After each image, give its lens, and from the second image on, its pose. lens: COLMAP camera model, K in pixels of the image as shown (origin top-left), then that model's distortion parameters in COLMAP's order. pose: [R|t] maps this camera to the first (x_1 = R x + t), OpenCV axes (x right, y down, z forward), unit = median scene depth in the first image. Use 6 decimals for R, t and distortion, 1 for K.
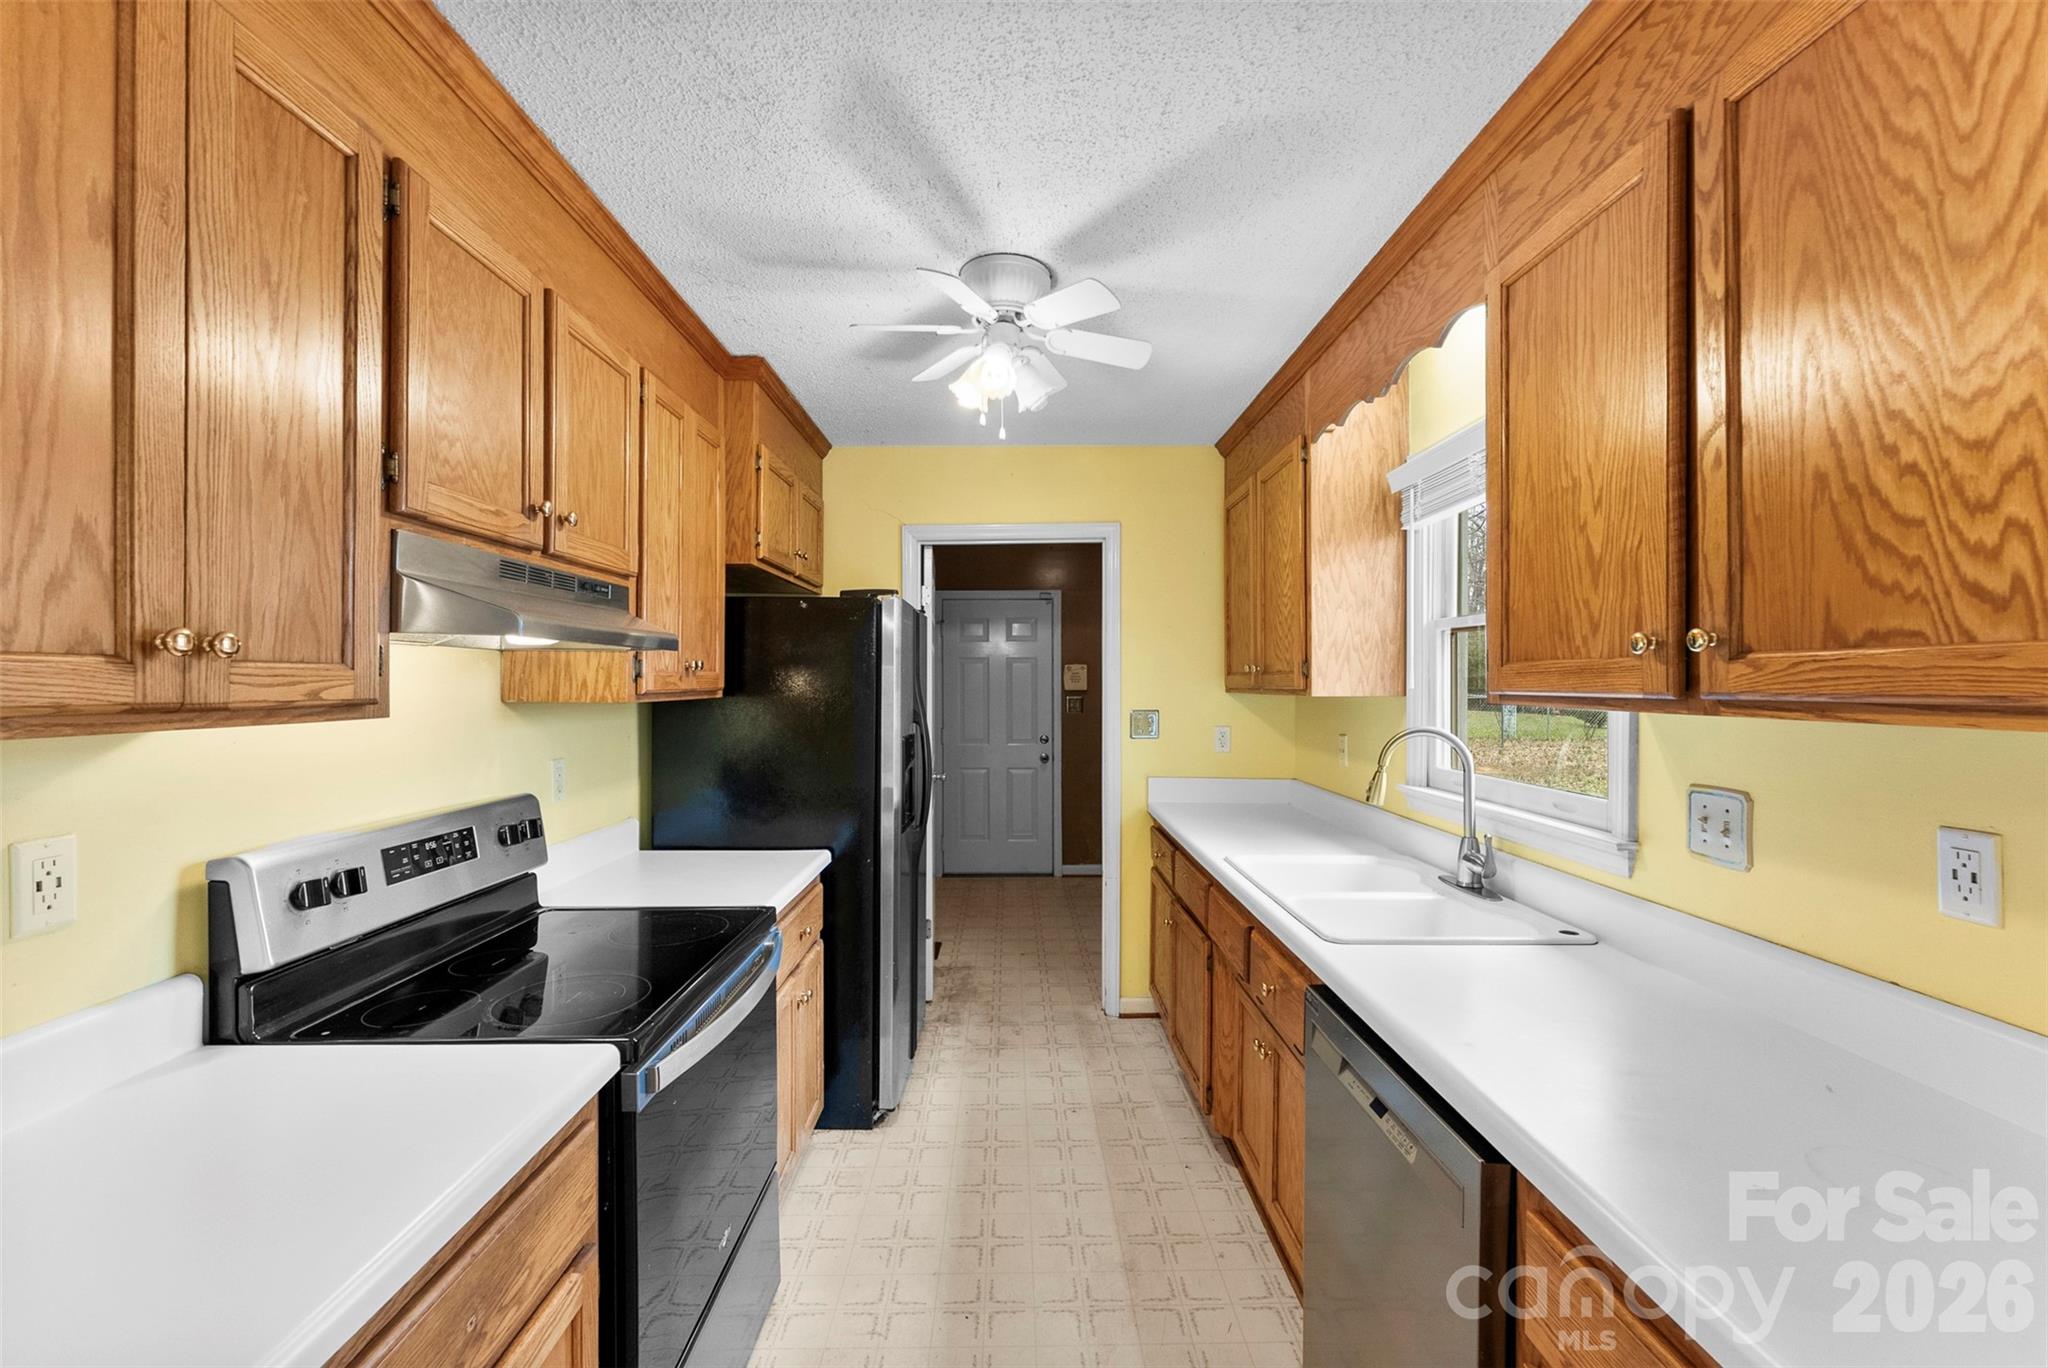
lens RADIAL K [[835.3, 0, 1025.9], [0, 835.3, 677.7], [0, 0, 1]] dist [-0.002069, -0.000486]
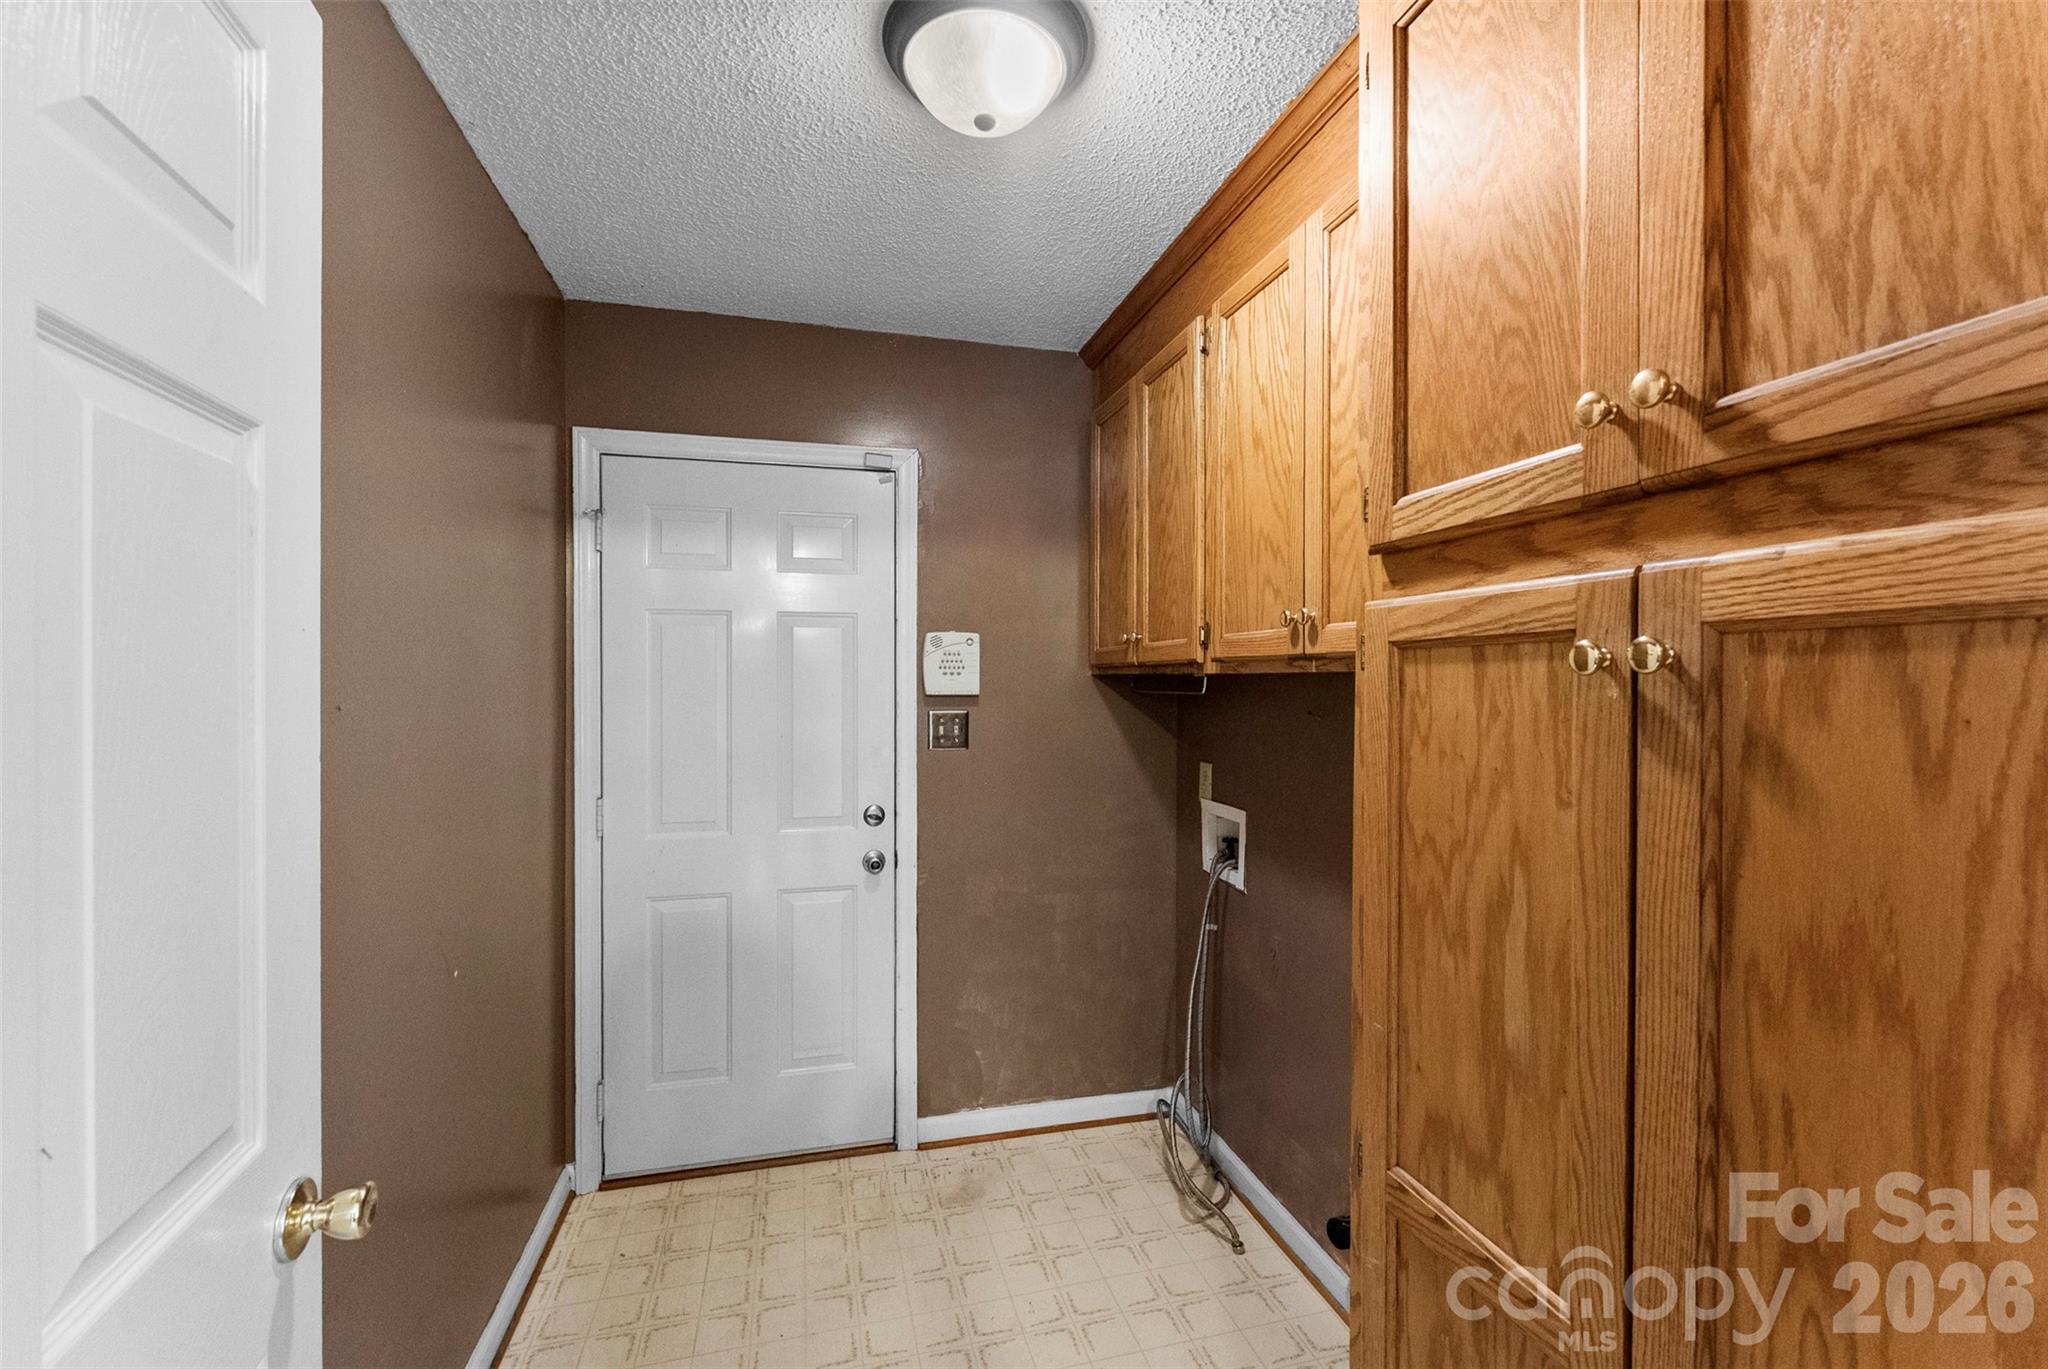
lens RADIAL K [[835.3, 0, 1025.9], [0, 835.3, 678.2], [0, 0, 1]] dist [-0.002069, -0.000486]
pose [[0.964892, 0.003271, 0.262628, -0.013716], [-0.005080, 0.999968, 0.006209, 0.004105], [-0.262599, -0.007325, 0.964877, 0.589231]]
